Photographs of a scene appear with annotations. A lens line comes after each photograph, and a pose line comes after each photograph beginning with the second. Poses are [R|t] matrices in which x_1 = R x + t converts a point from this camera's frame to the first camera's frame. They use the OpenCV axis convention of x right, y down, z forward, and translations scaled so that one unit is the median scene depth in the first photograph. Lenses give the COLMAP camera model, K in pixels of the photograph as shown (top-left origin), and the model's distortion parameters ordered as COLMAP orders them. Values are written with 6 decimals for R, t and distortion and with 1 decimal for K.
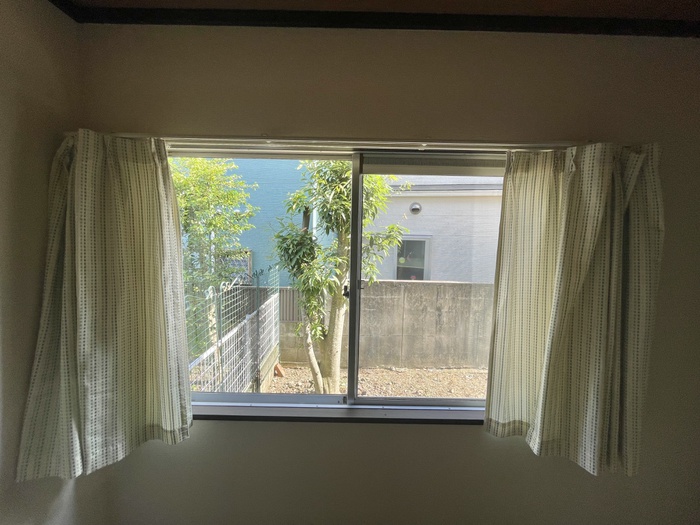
lens RADIAL K [[284.8, 0, 350.0], [0, 284.8, 262.5], [0, 0, 1]] dist [-0.002727, 0.000364]
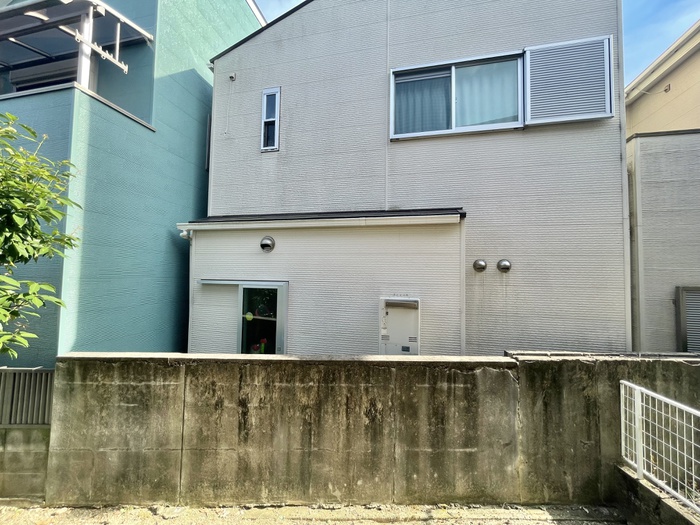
lens RADIAL K [[284.8, 0, 350.0], [0, 284.8, 262.5], [0, 0, 1]] dist [-0.002727, 0.000364]
pose [[0.999902, -0.007582, -0.011743, 0.553232], [0.005871, 0.990216, -0.139422, -0.051198], [0.012685, 0.139340, 0.990163, 0.347826]]
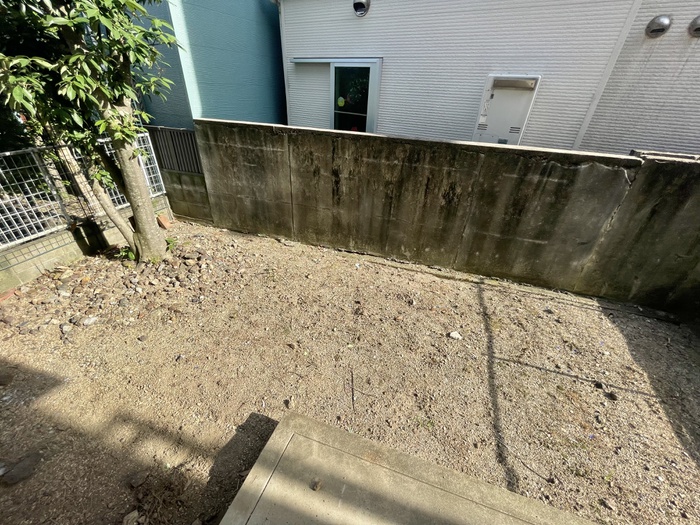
lens RADIAL K [[284.8, 0, 350.0], [0, 284.8, 262.5], [0, 0, 1]] dist [-0.002727, 0.000364]
pose [[0.946749, 0.182599, -0.265185, 0.575818], [-0.051878, 0.899381, 0.434078, 0.053056], [0.317765, -0.397206, 0.860961, 0.306501]]
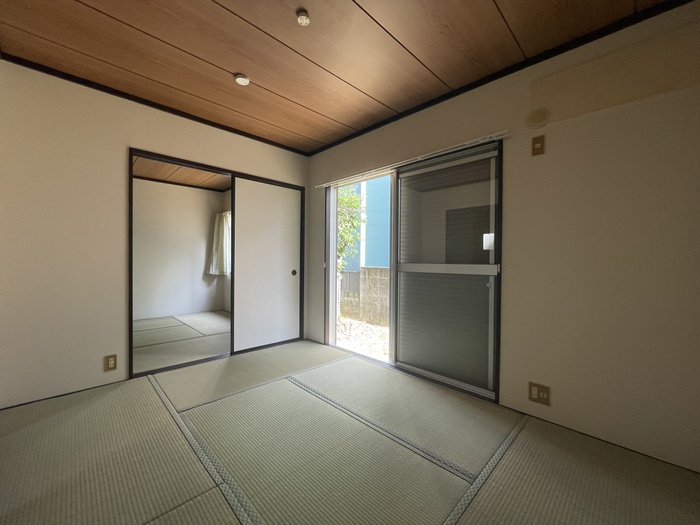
lens RADIAL K [[284.8, 0, 350.0], [0, 284.8, 262.5], [0, 0, 1]] dist [-0.002727, 0.000364]
pose [[0.700006, -0.008527, -0.714086, 1.036056], [-0.059834, 0.995713, -0.070544, 0.154373], [0.711626, 0.092108, 0.696494, -0.208724]]
